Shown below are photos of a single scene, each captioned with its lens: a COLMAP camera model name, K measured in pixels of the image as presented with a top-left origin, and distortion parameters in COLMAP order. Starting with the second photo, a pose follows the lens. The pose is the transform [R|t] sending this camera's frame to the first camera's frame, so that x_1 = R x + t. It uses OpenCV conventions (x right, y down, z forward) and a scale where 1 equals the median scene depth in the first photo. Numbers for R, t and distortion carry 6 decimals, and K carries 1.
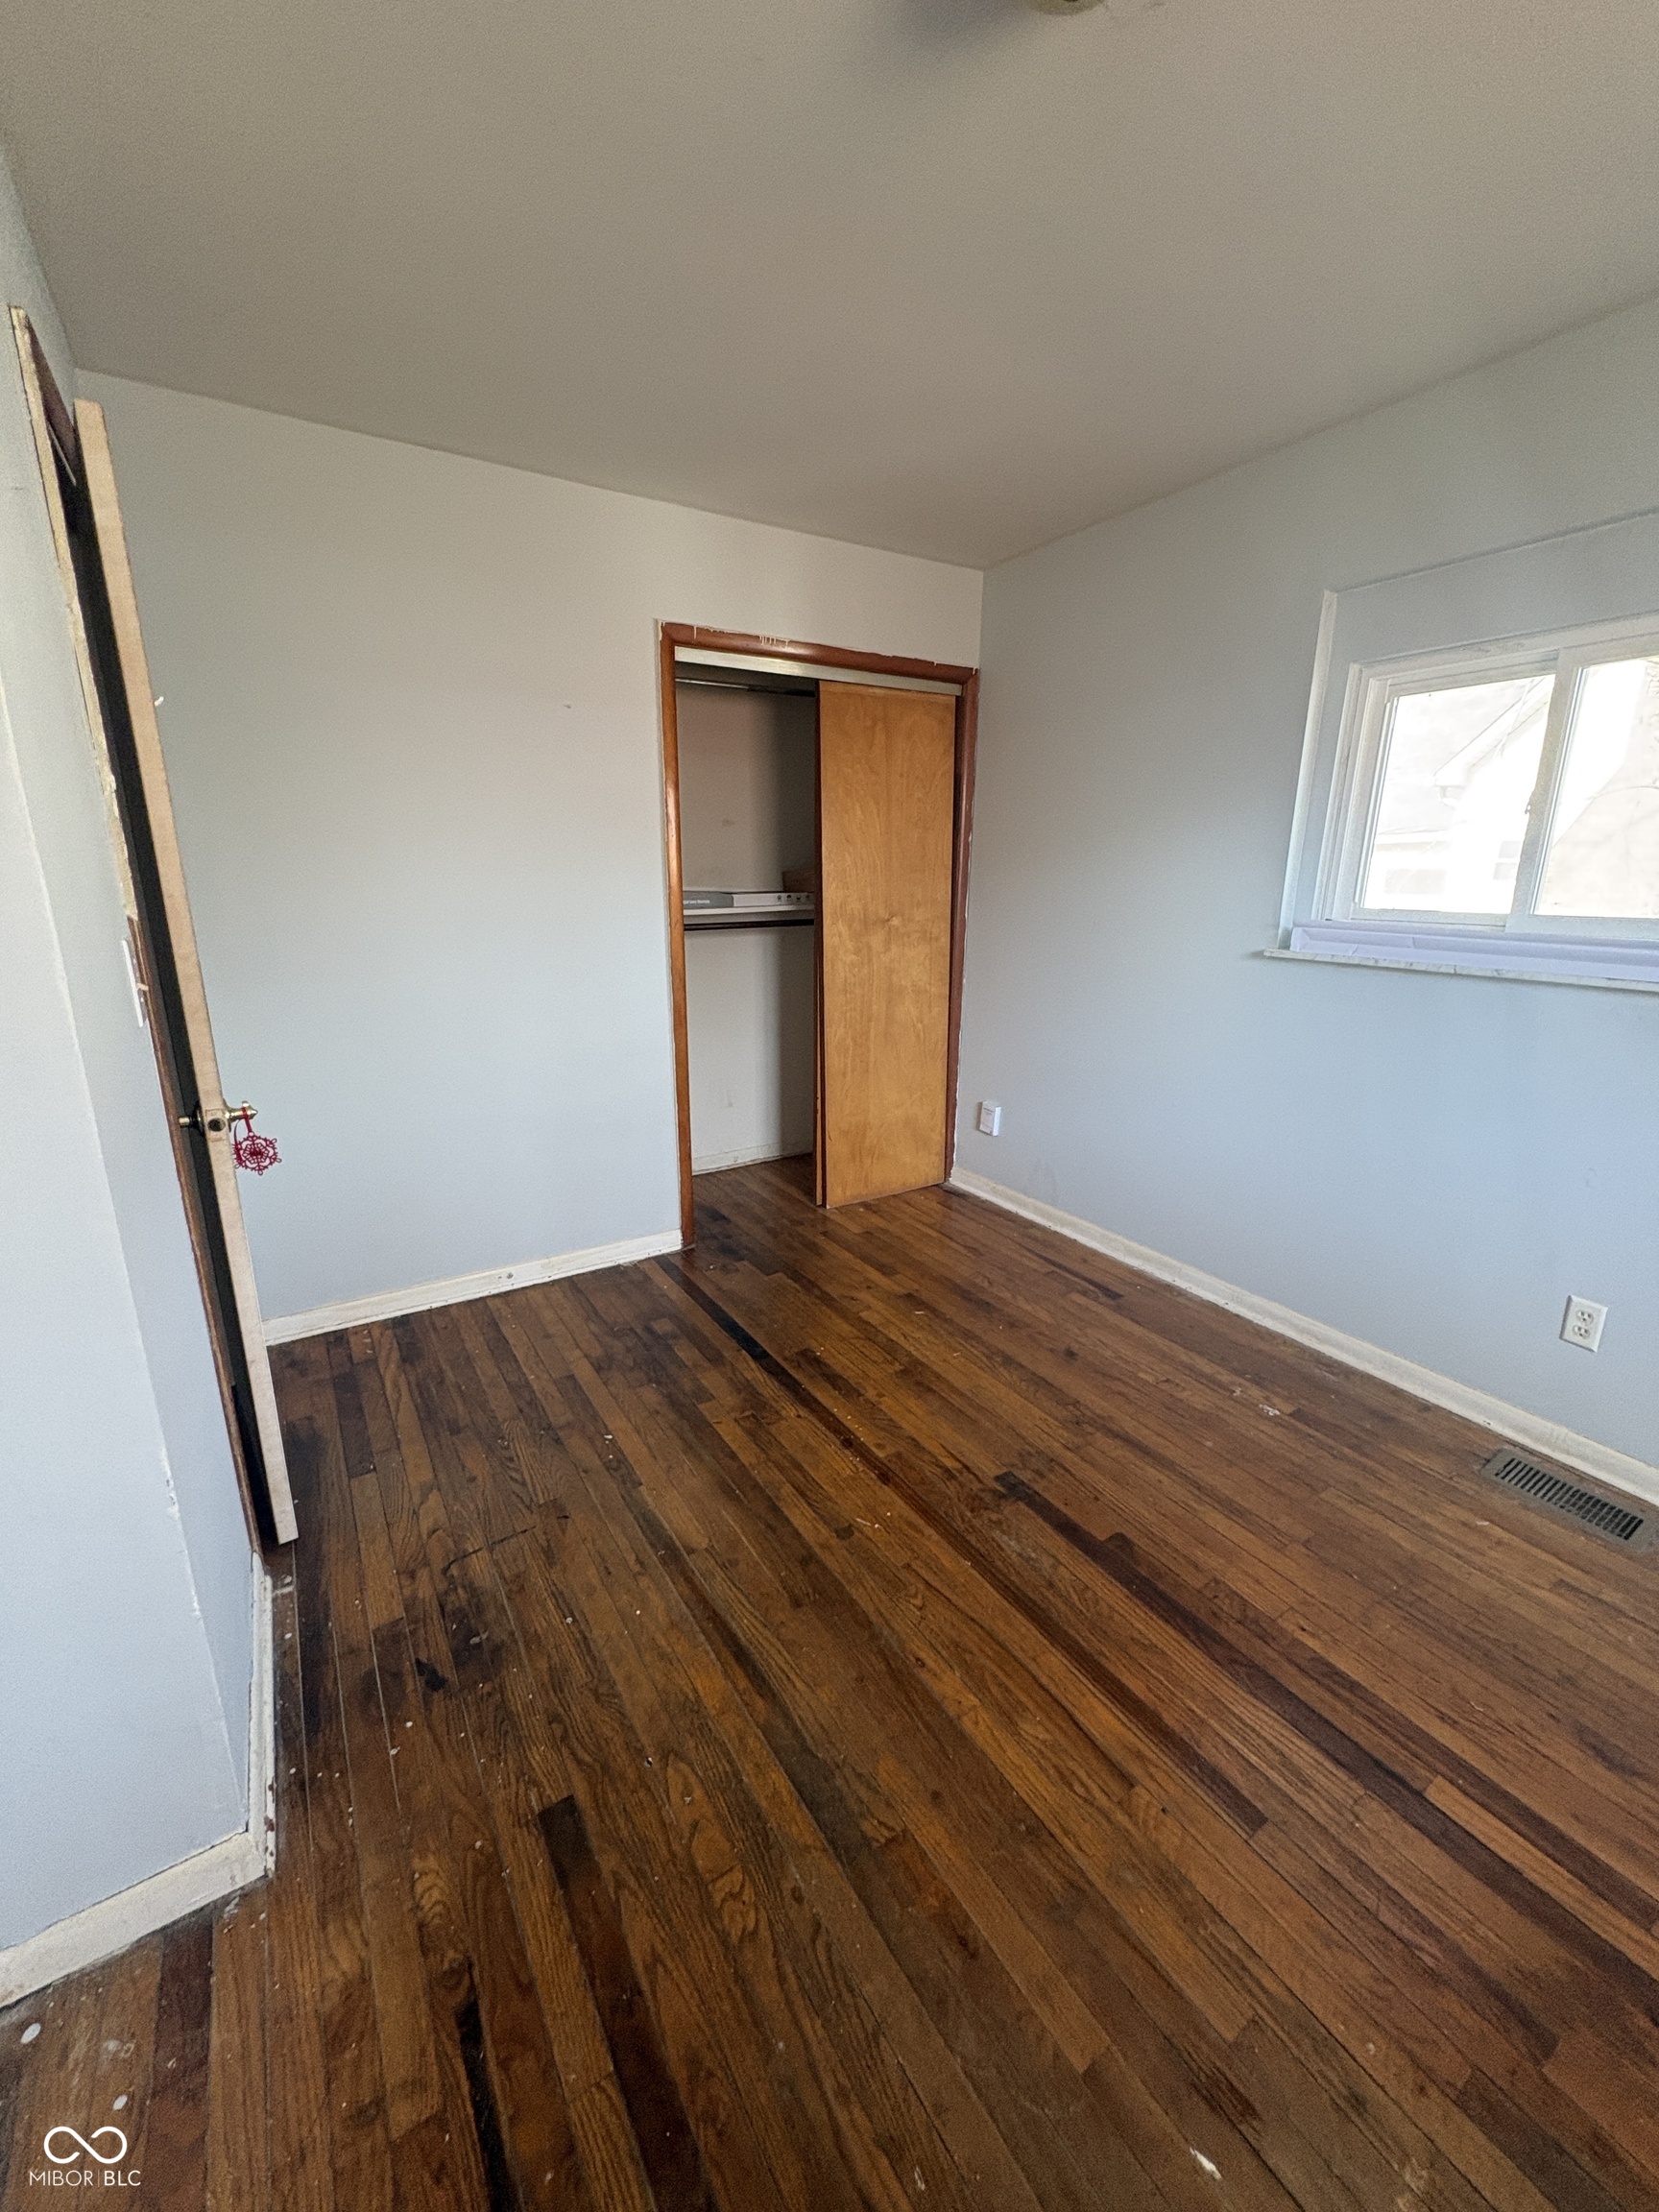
lens RADIAL K [[878.0, 0, 828.1], [0, 878.0, 1106.8], [0, 0, 1]] dist [-0.000647, 0.000461]
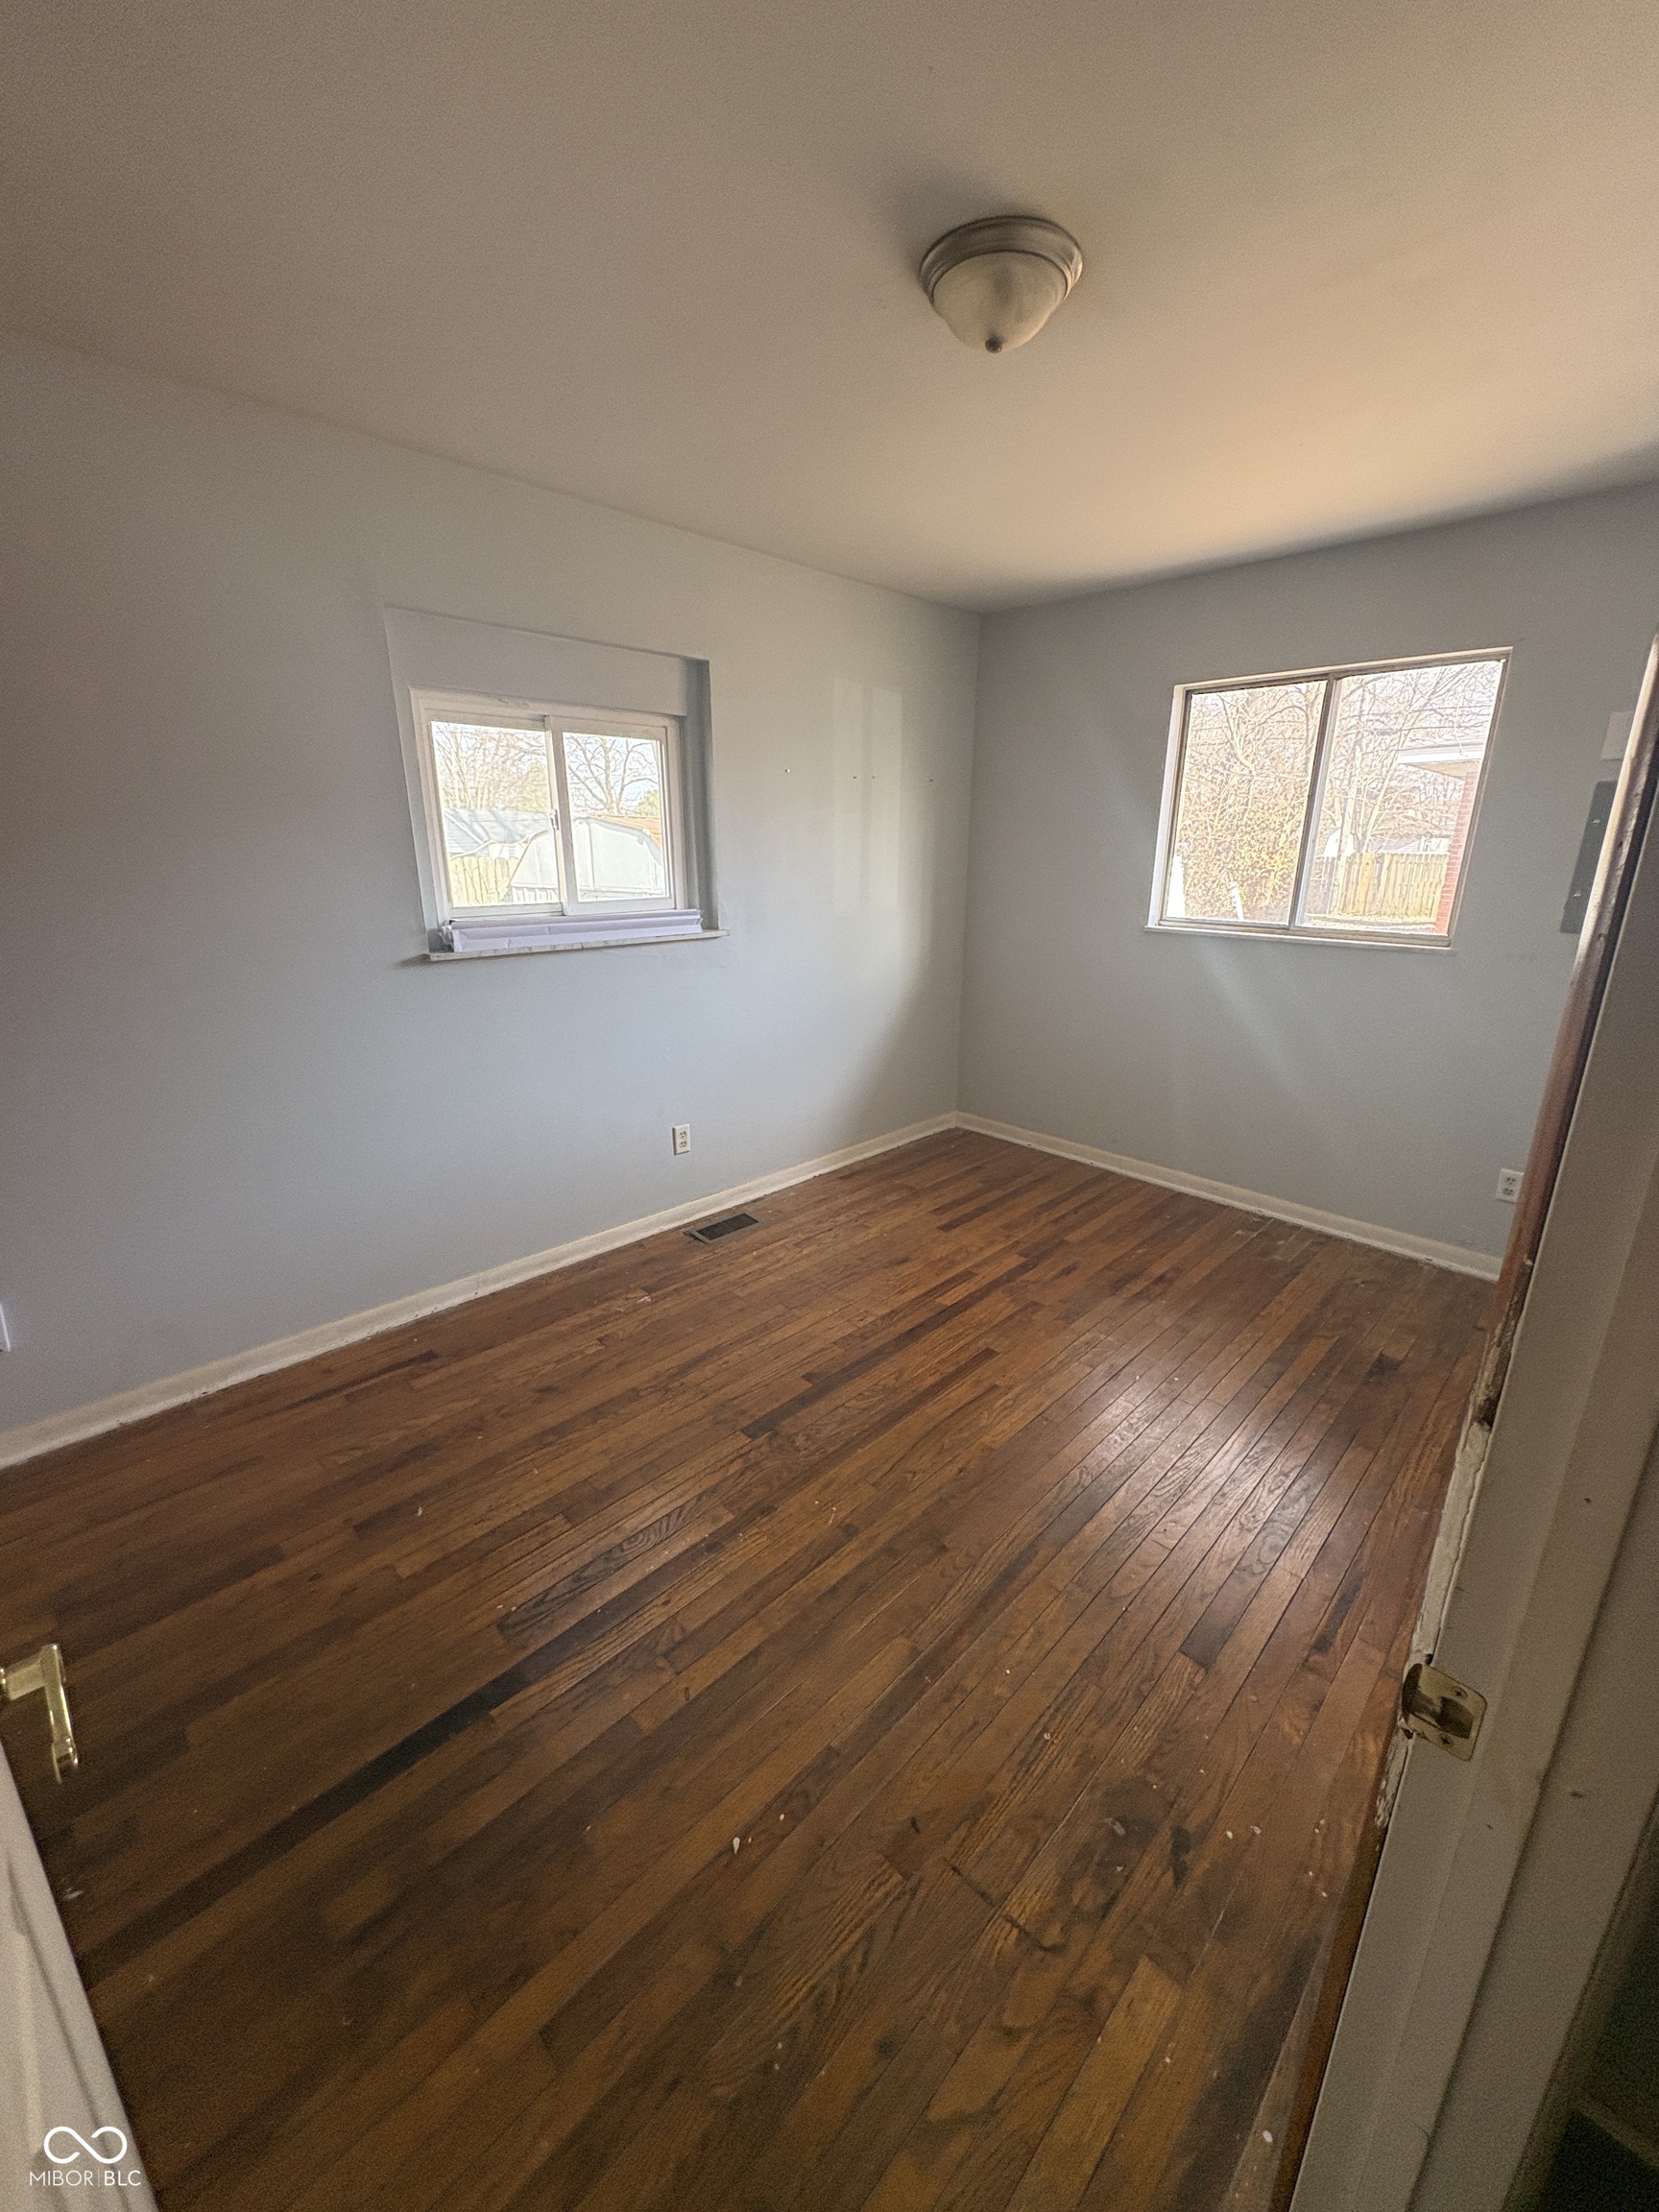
lens RADIAL K [[878.0, 0, 828.1], [0, 878.0, 1106.8], [0, 0, 1]] dist [-0.000647, 0.000461]
pose [[-0.220972, -0.288810, 0.931536, -0.739607], [0.250316, 0.906356, 0.340382, -0.307505], [-0.942610, 0.308394, -0.127986, 0.921423]]
